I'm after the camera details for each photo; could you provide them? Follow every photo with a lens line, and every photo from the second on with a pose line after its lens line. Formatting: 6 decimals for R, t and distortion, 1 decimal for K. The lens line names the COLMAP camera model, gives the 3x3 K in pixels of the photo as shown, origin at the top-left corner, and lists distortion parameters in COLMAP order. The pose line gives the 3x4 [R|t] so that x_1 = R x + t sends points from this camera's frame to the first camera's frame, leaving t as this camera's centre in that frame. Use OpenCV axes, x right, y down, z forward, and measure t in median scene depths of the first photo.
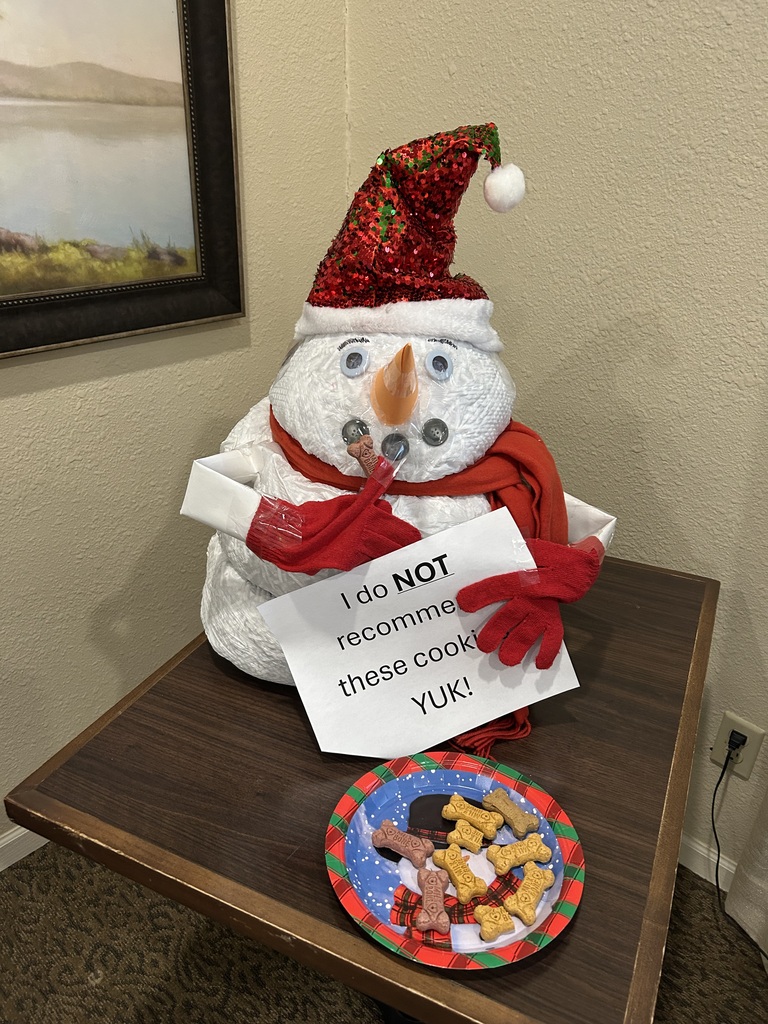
lens RADIAL K [[785.4, 0, 374.7], [0, 785.4, 510.9], [0, 0, 1]] dist [0.043722, -0.049425]
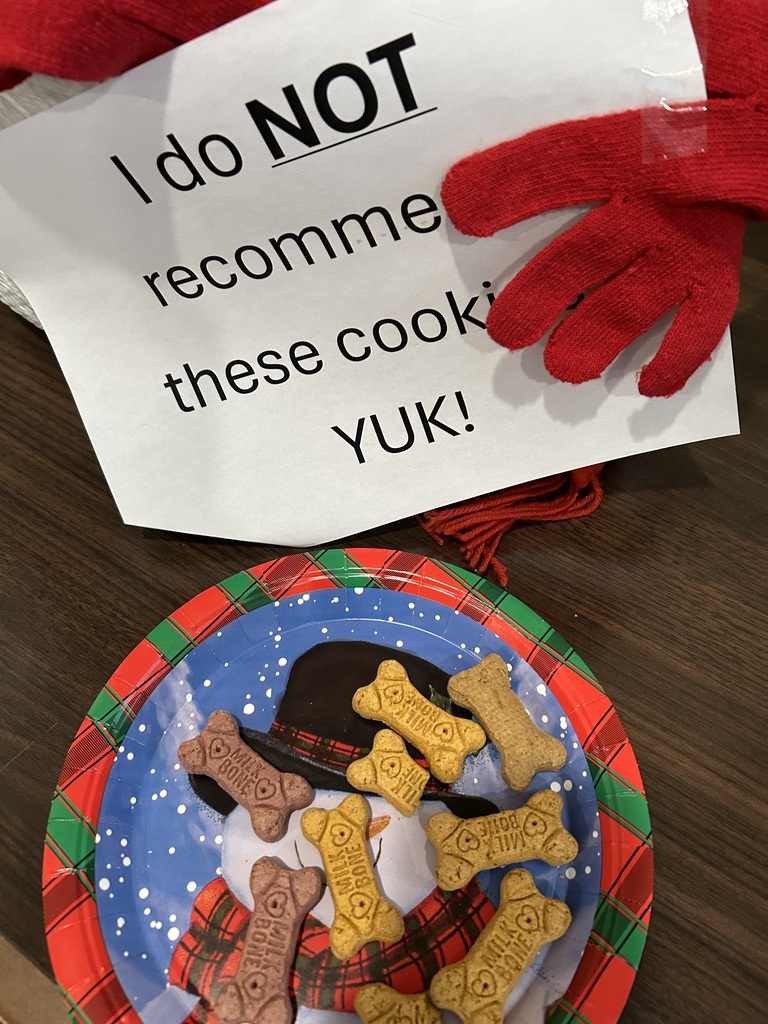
lens RADIAL K [[785.4, 0, 374.7], [0, 785.4, 510.9], [0, 0, 1]] dist [0.043722, -0.049425]
pose [[0.989159, 0.101583, -0.106046, 0.125602], [-0.033453, 0.859027, 0.510837, 0.056189], [0.142989, -0.501751, 0.853112, 0.630151]]
